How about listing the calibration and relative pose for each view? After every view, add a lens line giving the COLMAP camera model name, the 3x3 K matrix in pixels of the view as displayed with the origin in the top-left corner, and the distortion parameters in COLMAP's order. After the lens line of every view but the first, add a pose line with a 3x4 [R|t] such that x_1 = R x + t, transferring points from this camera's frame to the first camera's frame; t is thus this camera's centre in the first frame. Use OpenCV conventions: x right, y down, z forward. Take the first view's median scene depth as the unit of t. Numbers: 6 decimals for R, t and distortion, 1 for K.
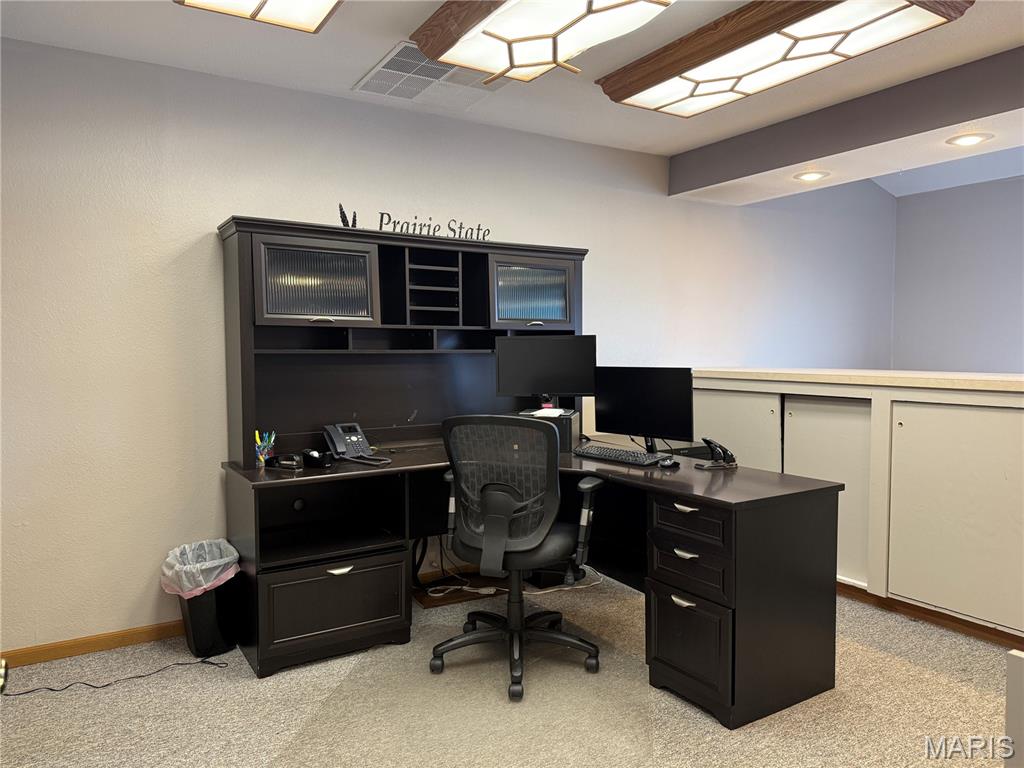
lens RADIAL K [[716.5, 0, 514.8], [0, 716.5, 399.6], [0, 0, 1]] dist [0.132109, -0.145669]
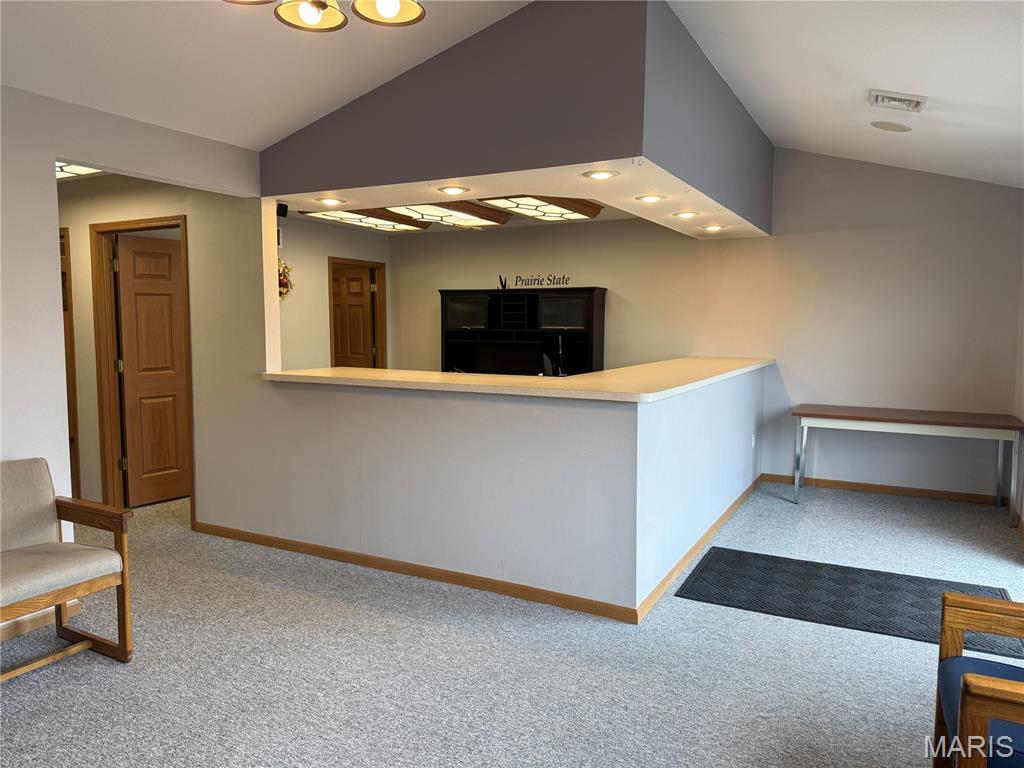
lens RADIAL K [[717.8, 0, 514.2], [0, 717.8, 386.1], [0, 0, 1]] dist [0.121082, -0.153776]
pose [[0.493302, 0.084143, -0.865779, 1.724845], [-0.066767, 0.996037, 0.058760, -0.060634], [0.867292, 0.028818, 0.496965, -0.055146]]
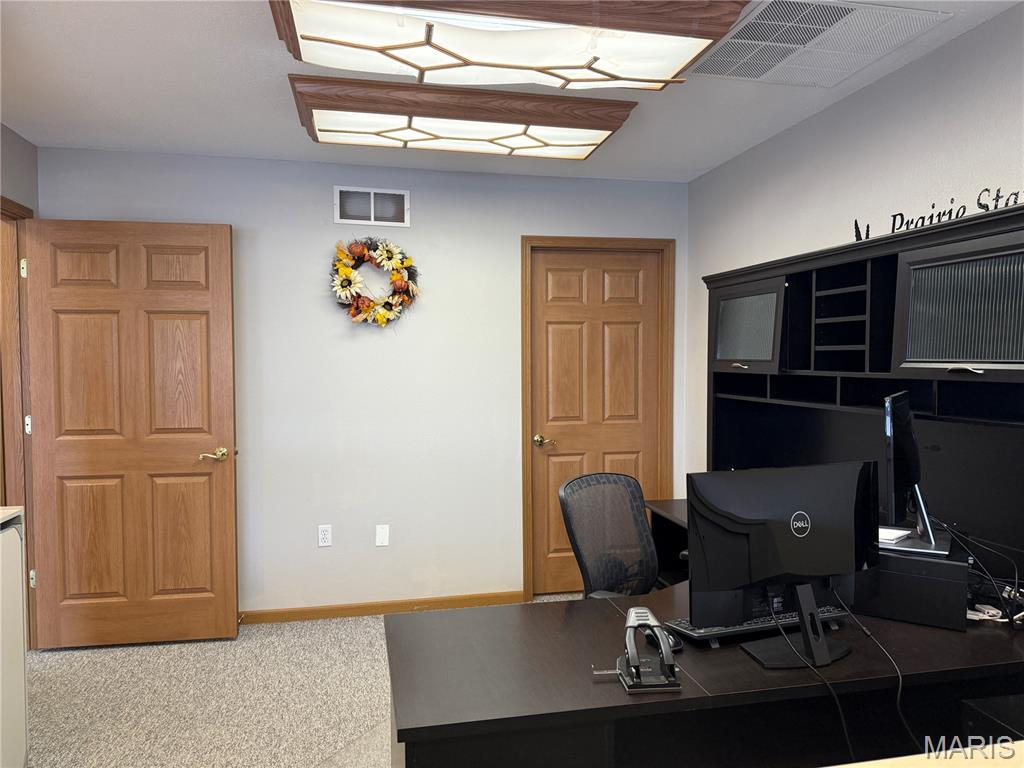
lens RADIAL K [[717.8, 0, 514.2], [0, 717.8, 386.1], [0, 0, 1]] dist [0.121082, -0.153776]
pose [[-0.347877, 0.041728, -0.936611, 0.663955], [-0.062023, 0.995796, 0.067402, -0.115768], [0.935486, 0.081539, -0.343827, 0.934858]]
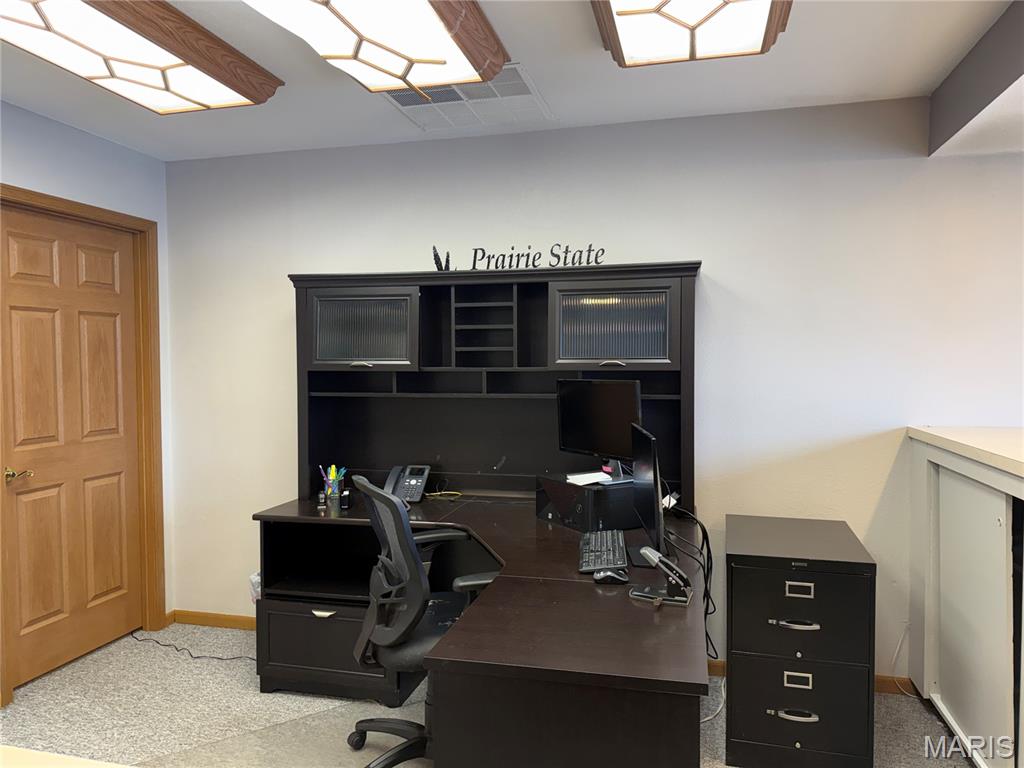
lens RADIAL K [[723.1, 0, 522.1], [0, 723.1, 389.1], [0, 0, 1]] dist [0.093387, -0.105548]
pose [[0.690999, 0.029522, -0.722252, 0.572168], [-0.048936, 0.998784, -0.005993, -0.071637], [0.721197, 0.039485, 0.691604, 0.398961]]
